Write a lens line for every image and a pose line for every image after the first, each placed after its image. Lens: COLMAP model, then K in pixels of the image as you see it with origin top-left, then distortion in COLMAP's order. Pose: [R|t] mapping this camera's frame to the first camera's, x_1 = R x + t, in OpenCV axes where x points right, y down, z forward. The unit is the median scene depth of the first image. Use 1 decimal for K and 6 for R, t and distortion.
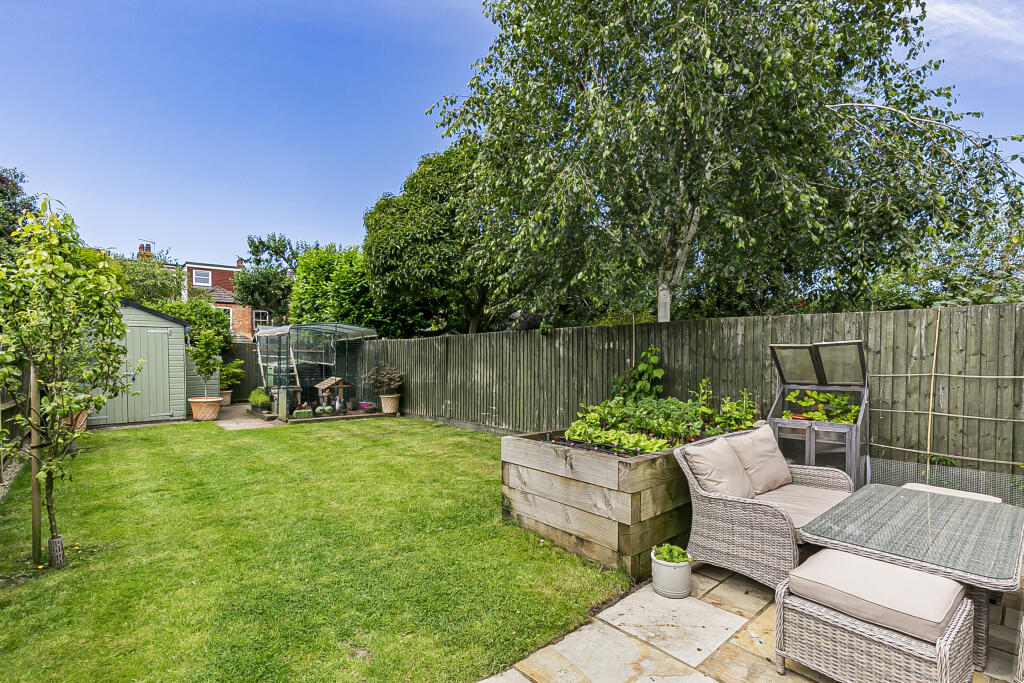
lens RADIAL K [[469.7, 0, 509.0], [0, 469.7, 385.0], [0, 0, 1]] dist [0.005366, -0.000001]
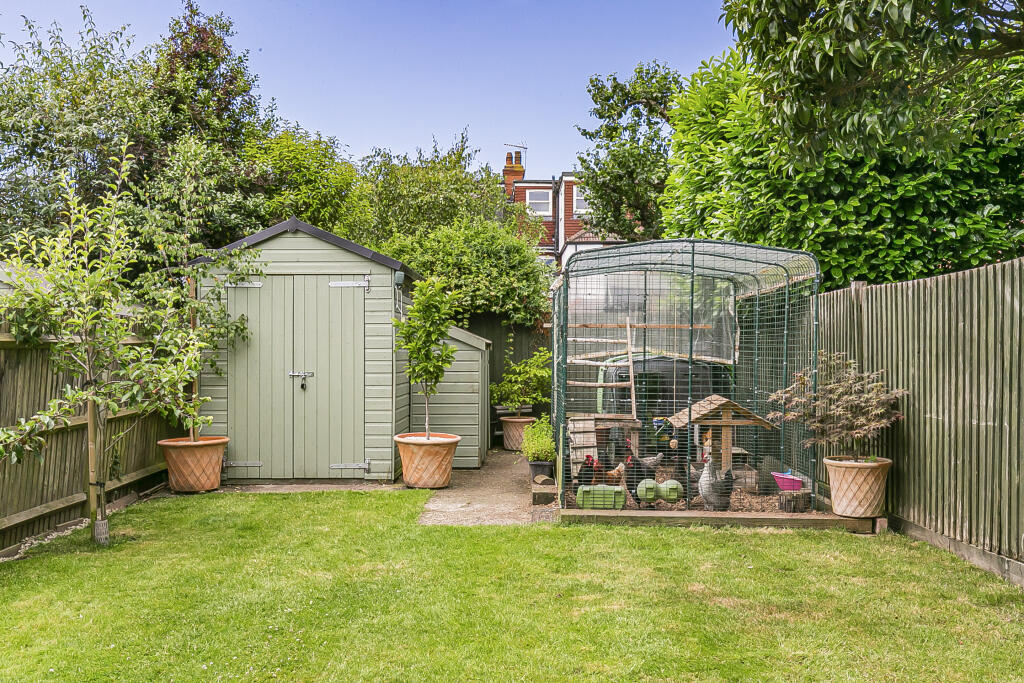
lens RADIAL K [[991.7, 0, 509.4], [0, 991.7, 340.1], [0, 0, 1]] dist [-0.009501, 0.000000]
pose [[0.769935, -0.002323, -0.638118, -0.008799], [-0.041973, 0.997643, -0.054275, -0.013091], [0.636741, 0.068572, 0.768023, 0.349044]]
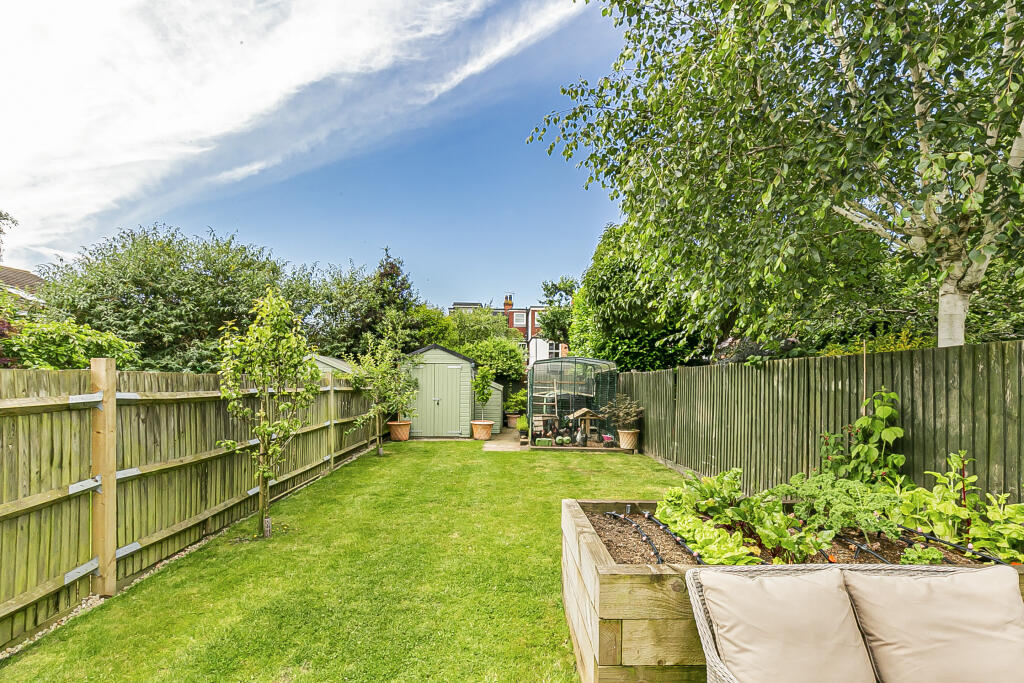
lens RADIAL K [[469.7, 0, 502.3], [0, 469.7, 391.8], [0, 0, 1]] dist [0.005366, -0.000001]
pose [[0.767450, 0.022277, -0.640722, 0.164985], [-0.049884, 0.998441, -0.025036, -0.020355], [0.639165, 0.051176, 0.767365, 0.105434]]
